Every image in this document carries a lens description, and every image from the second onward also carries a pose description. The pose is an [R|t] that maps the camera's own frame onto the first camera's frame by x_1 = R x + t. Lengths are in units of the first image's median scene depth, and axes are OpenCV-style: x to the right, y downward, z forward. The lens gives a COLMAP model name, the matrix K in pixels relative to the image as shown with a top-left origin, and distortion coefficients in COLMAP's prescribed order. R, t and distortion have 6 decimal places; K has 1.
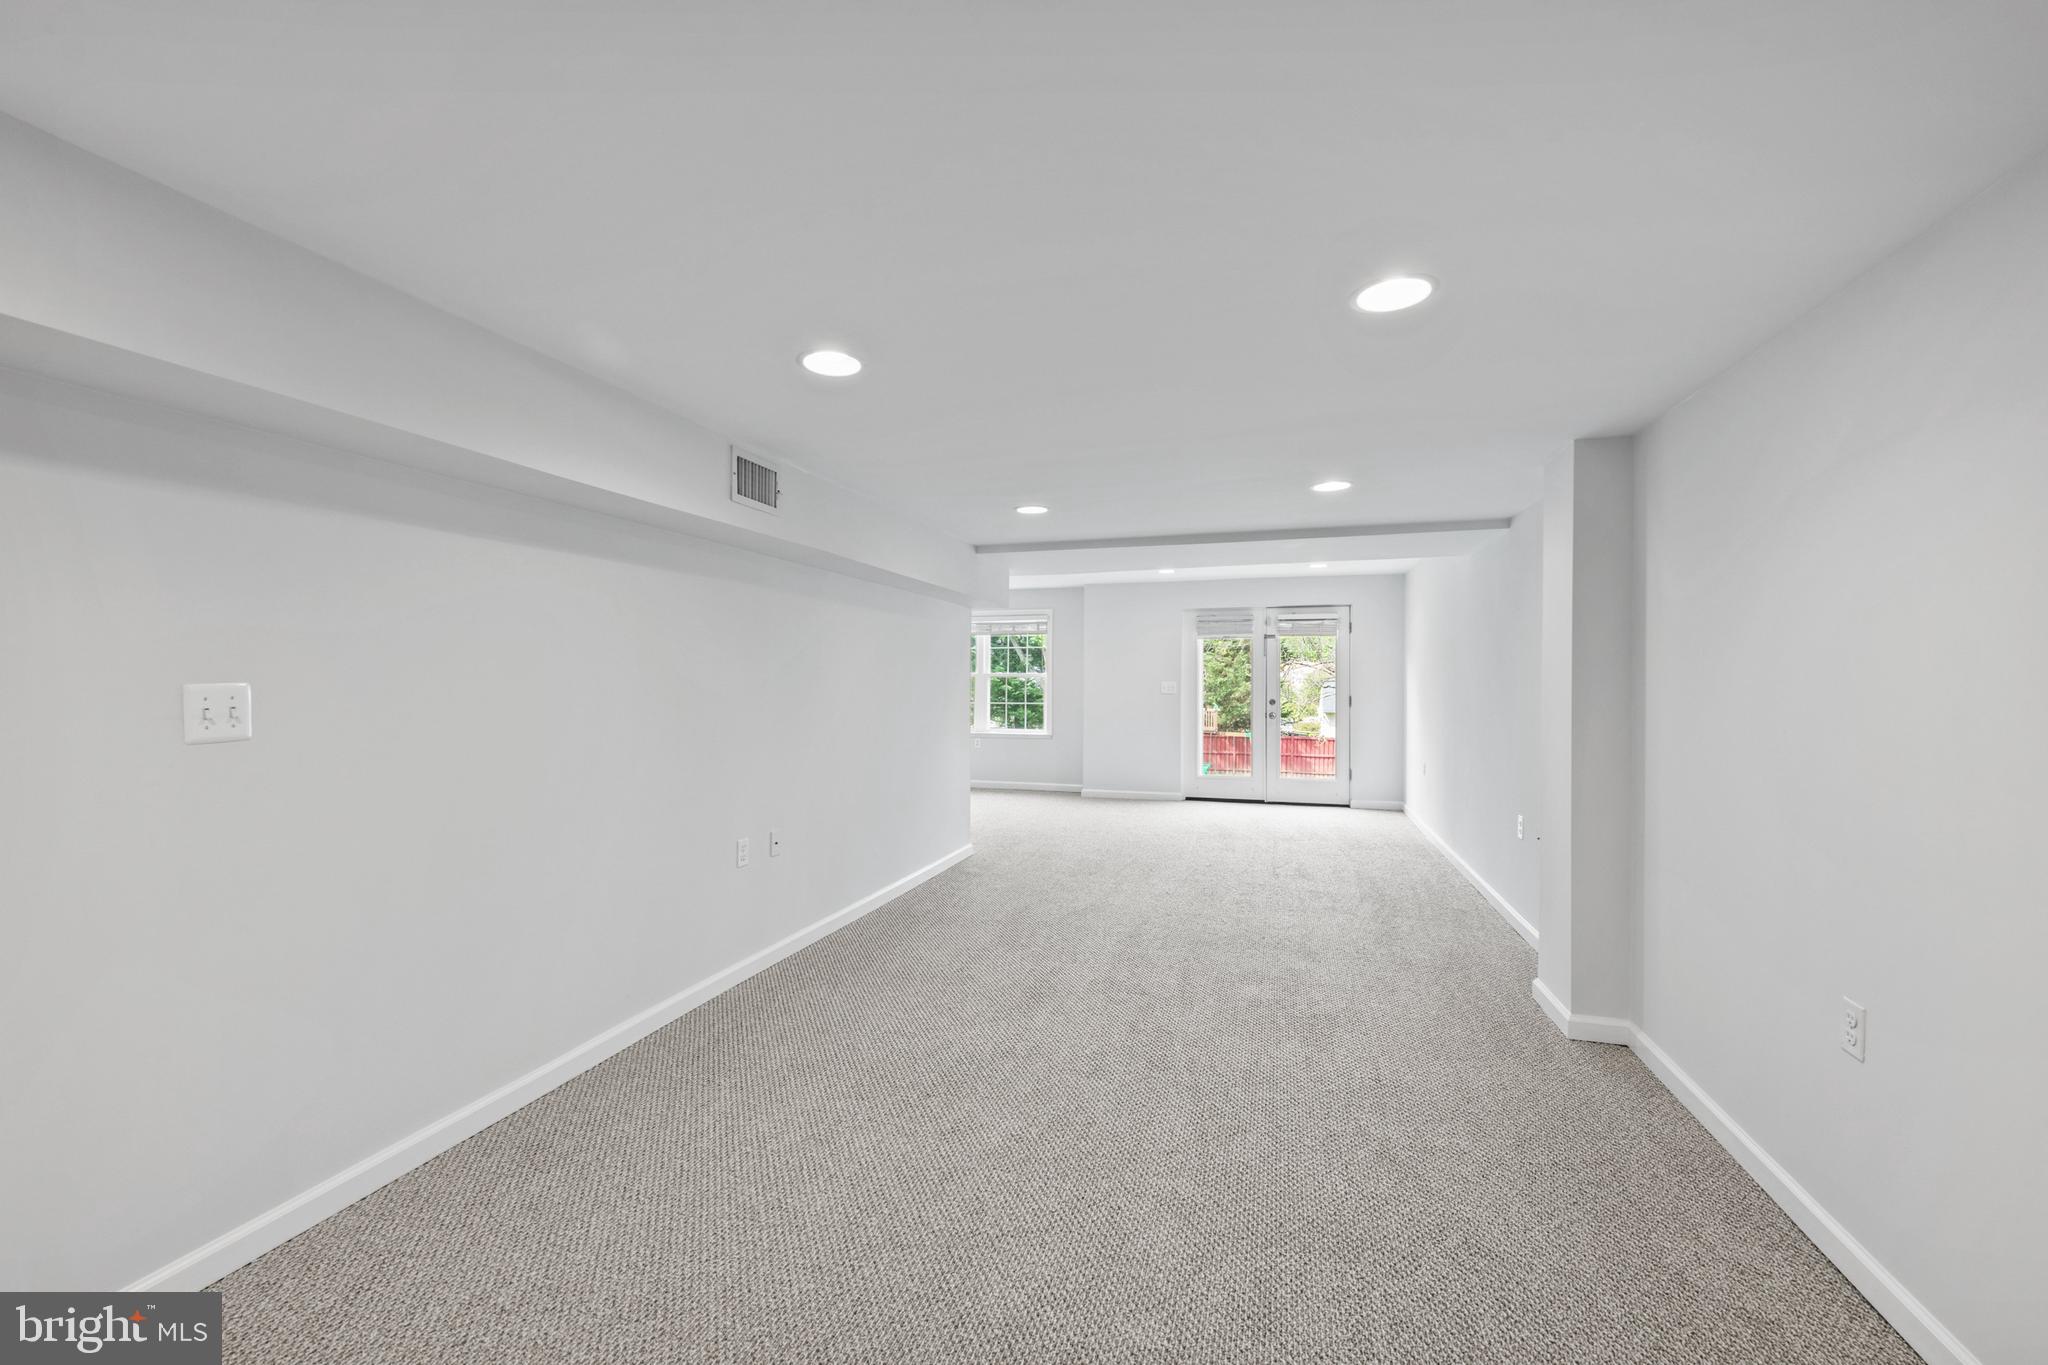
lens RADIAL K [[824.6, 0, 1032.7], [0, 824.6, 681.2], [0, 0, 1]] dist [-0.001472, -0.000877]
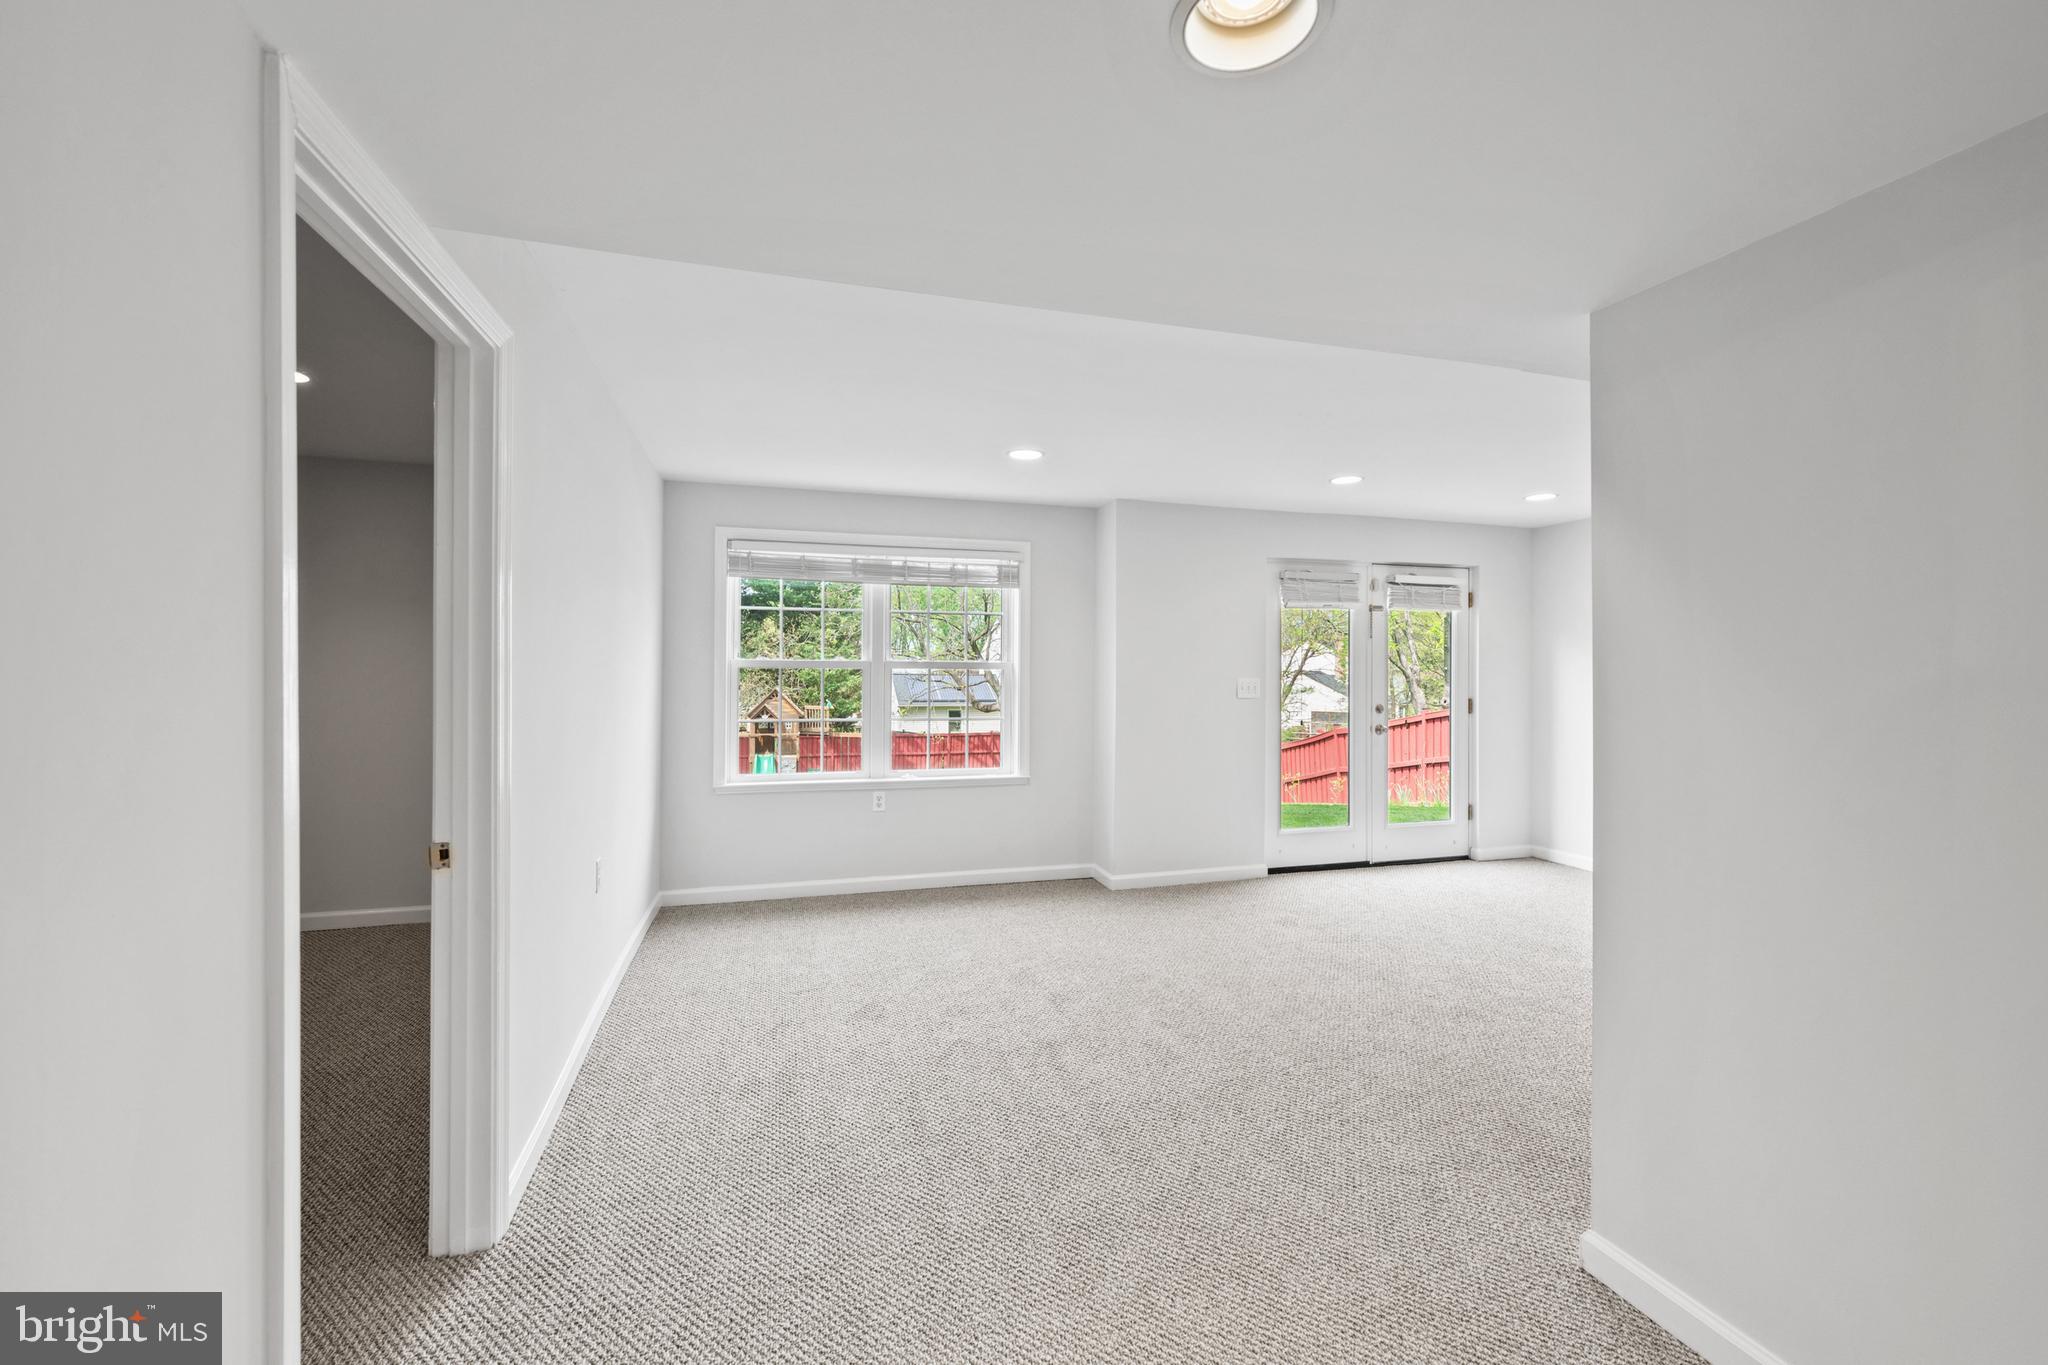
lens RADIAL K [[824.6, 0, 1022.7], [0, 824.6, 665.0], [0, 0, 1]] dist [-0.001472, -0.000877]
pose [[0.844189, 0.008972, 0.535970, -0.294905], [-0.002956, 0.999923, -0.012083, -0.000631], [-0.536037, 0.008616, 0.844150, 0.600323]]
